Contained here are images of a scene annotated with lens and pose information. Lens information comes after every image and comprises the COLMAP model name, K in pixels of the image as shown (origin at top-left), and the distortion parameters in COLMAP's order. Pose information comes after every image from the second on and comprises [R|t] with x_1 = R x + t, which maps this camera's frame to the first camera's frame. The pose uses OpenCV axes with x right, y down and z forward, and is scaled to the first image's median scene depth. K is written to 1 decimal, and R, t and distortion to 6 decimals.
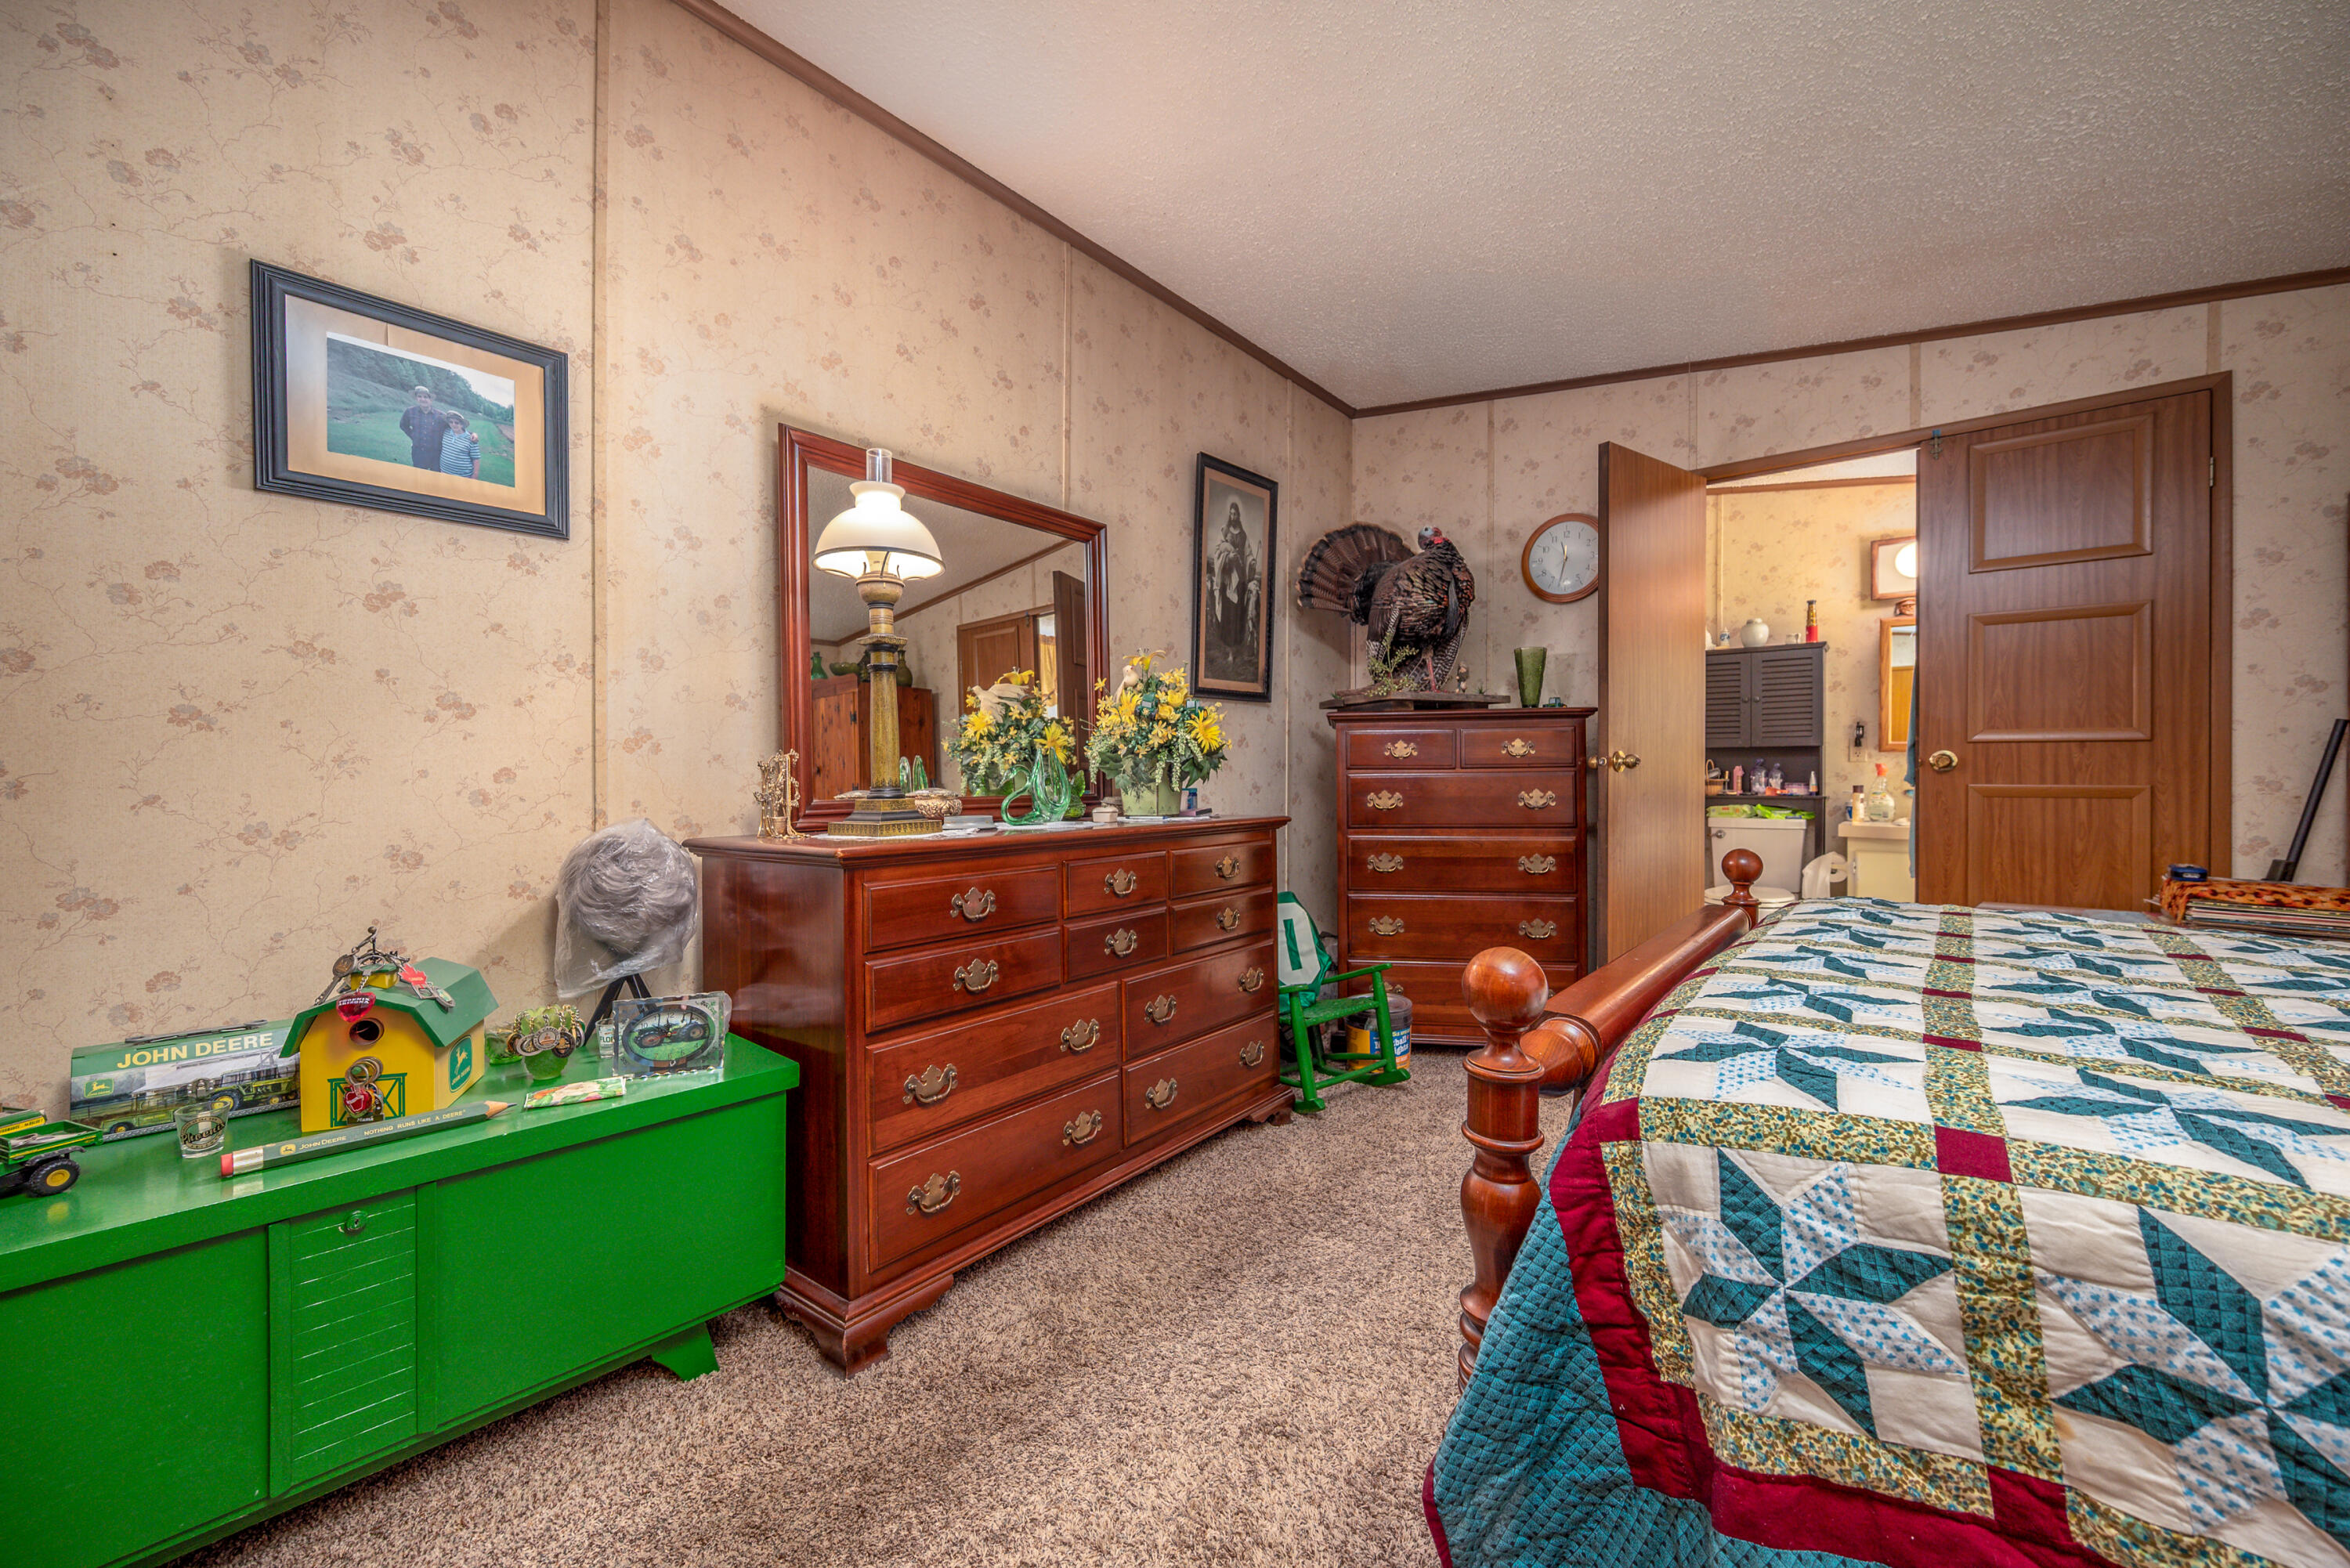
lens RADIAL K [[939.6, 0, 1180.8], [0, 939.6, 781.8], [0, 0, 1]] dist [-0.000304, -0.000182]
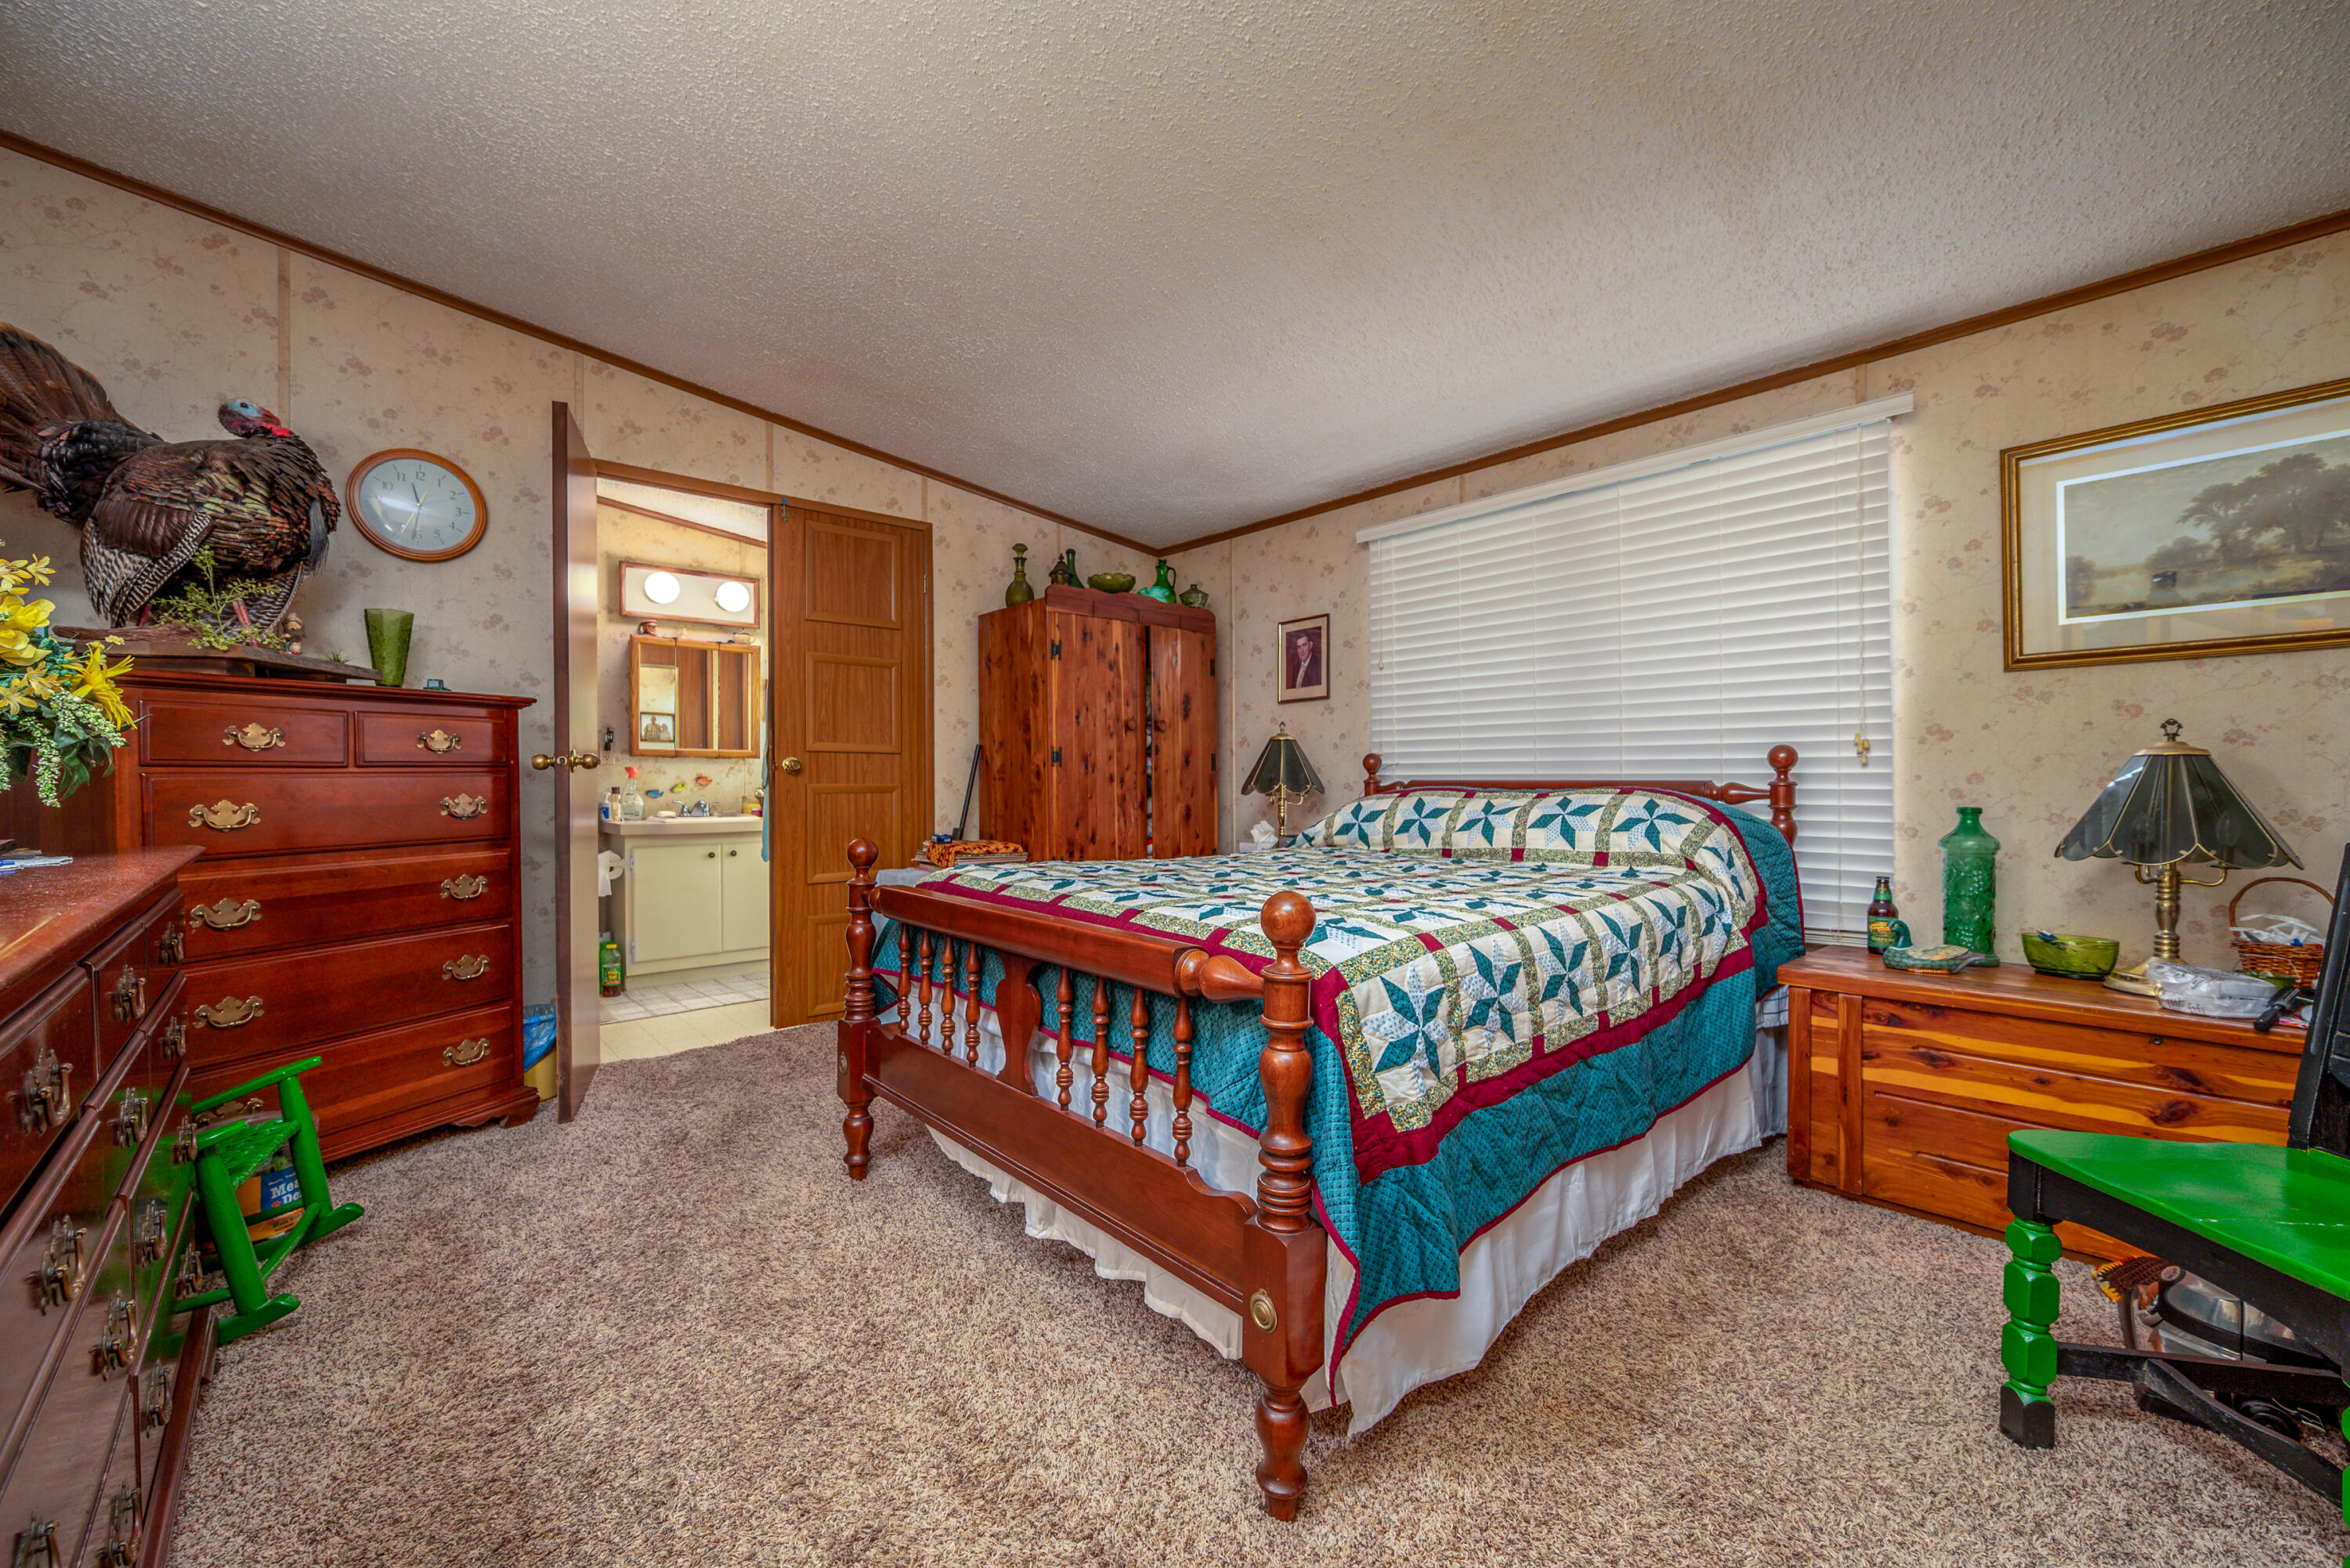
lens RADIAL K [[939.6, 0, 1180.8], [0, 939.6, 781.8], [0, 0, 1]] dist [-0.000304, -0.000182]
pose [[0.155208, -0.003568, 0.987875, -0.332307], [0.008882, 0.999958, 0.002216, 0.001485], [-0.987842, 0.008431, 0.155233, 0.281632]]
